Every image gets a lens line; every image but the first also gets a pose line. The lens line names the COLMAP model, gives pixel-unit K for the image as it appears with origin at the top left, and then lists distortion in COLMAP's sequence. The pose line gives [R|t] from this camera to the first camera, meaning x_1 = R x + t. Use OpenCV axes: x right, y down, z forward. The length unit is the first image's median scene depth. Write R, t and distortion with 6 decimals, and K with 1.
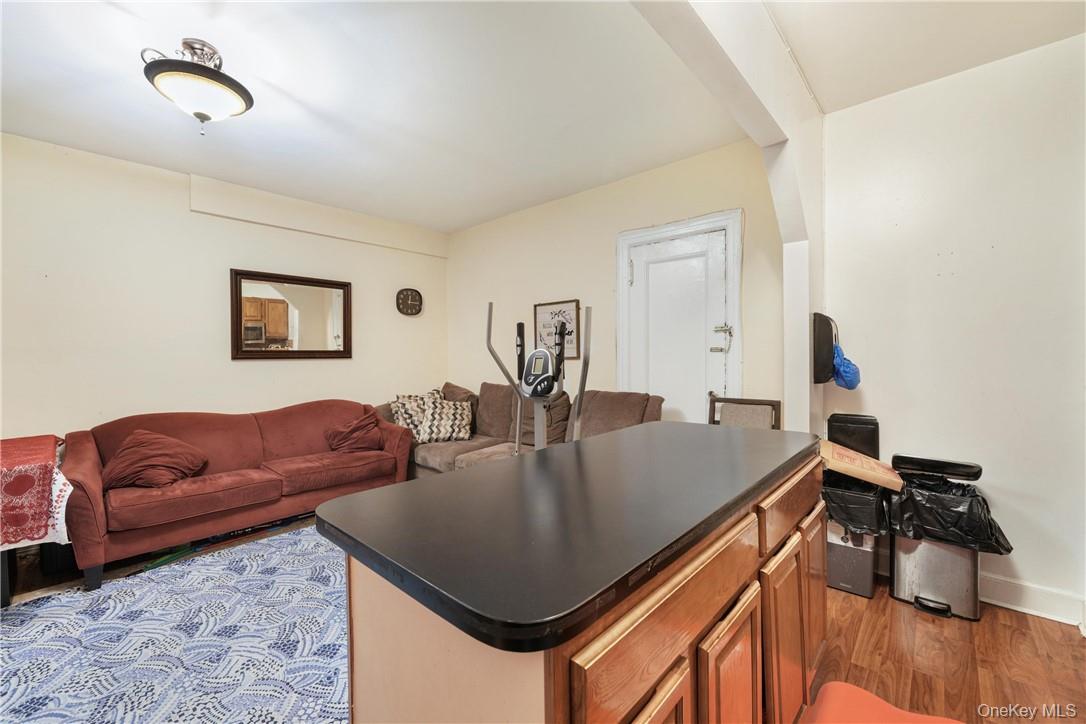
lens RADIAL K [[435.3, 0, 540.9], [0, 435.3, 355.5], [0, 0, 1]] dist [-0.000193, -0.000090]
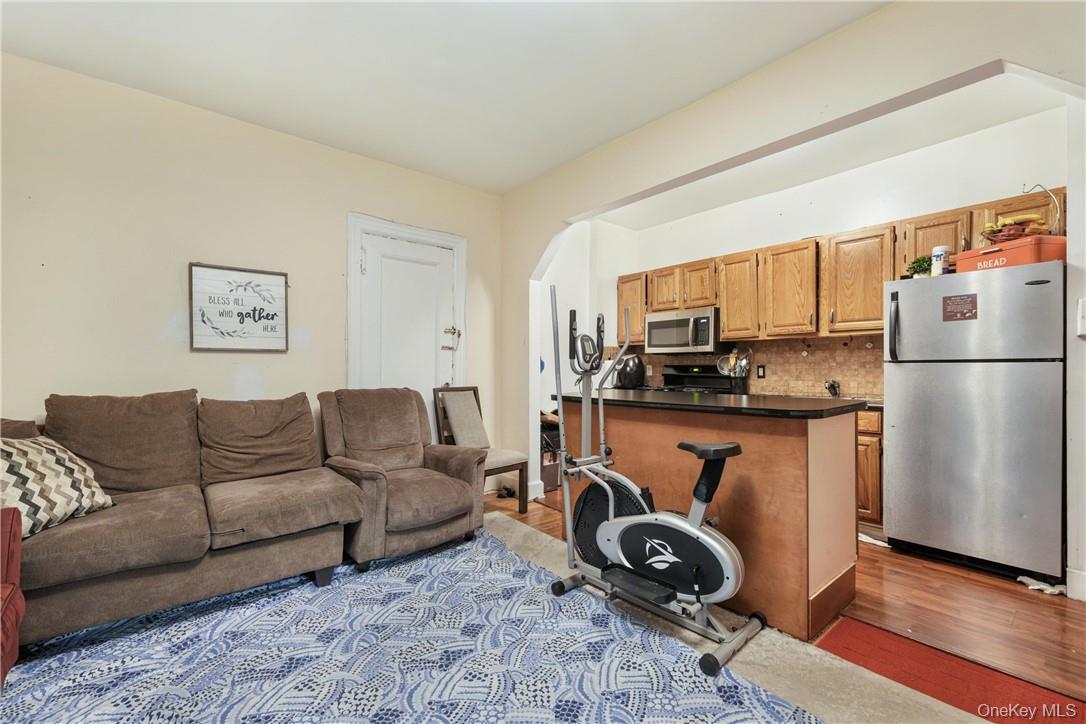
lens RADIAL K [[455.0, 0, 535.4], [0, 455.0, 369.3], [0, 0, 1]] dist [0.000081, 0.000158]
pose [[0.150231, 0.010507, 0.988595, -0.712759], [0.005890, 0.999916, -0.011522, 0.054840], [-0.988633, 0.007553, 0.150156, 0.519710]]
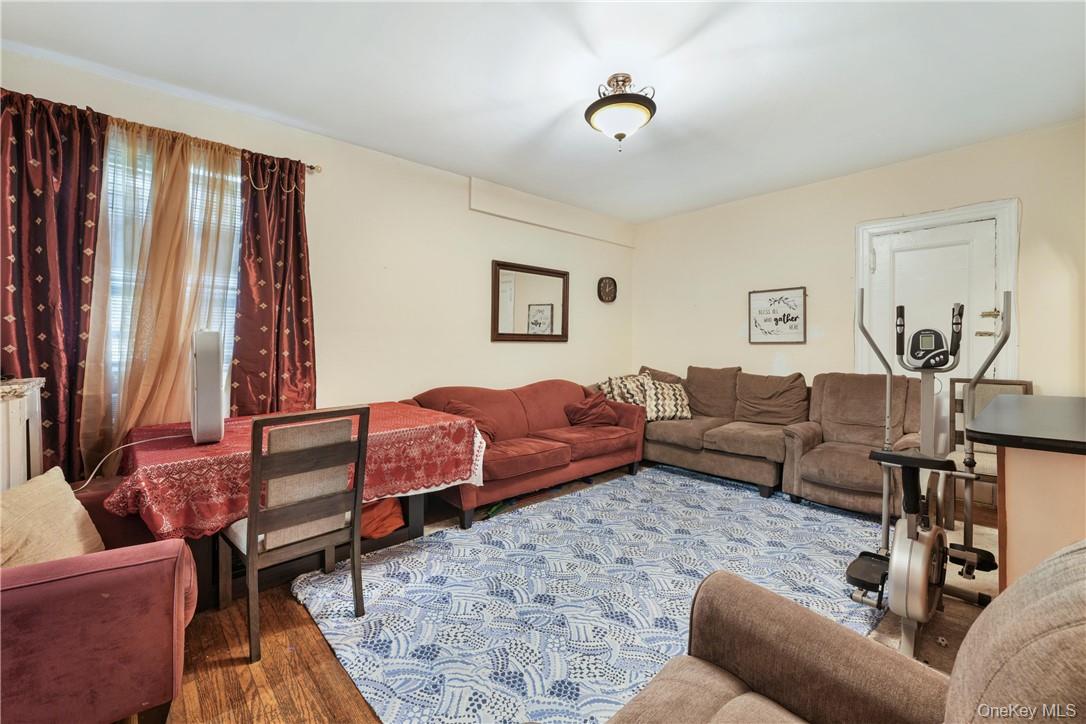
lens RADIAL K [[455.3, 0, 544.3], [0, 455.3, 348.0], [0, 0, 1]] dist [0.000367, 0.000149]
pose [[0.996059, 0.008853, -0.088252, -0.500032], [-0.008652, 0.999959, 0.002660, 0.024175], [0.088272, -0.001886, 0.996095, -0.165851]]
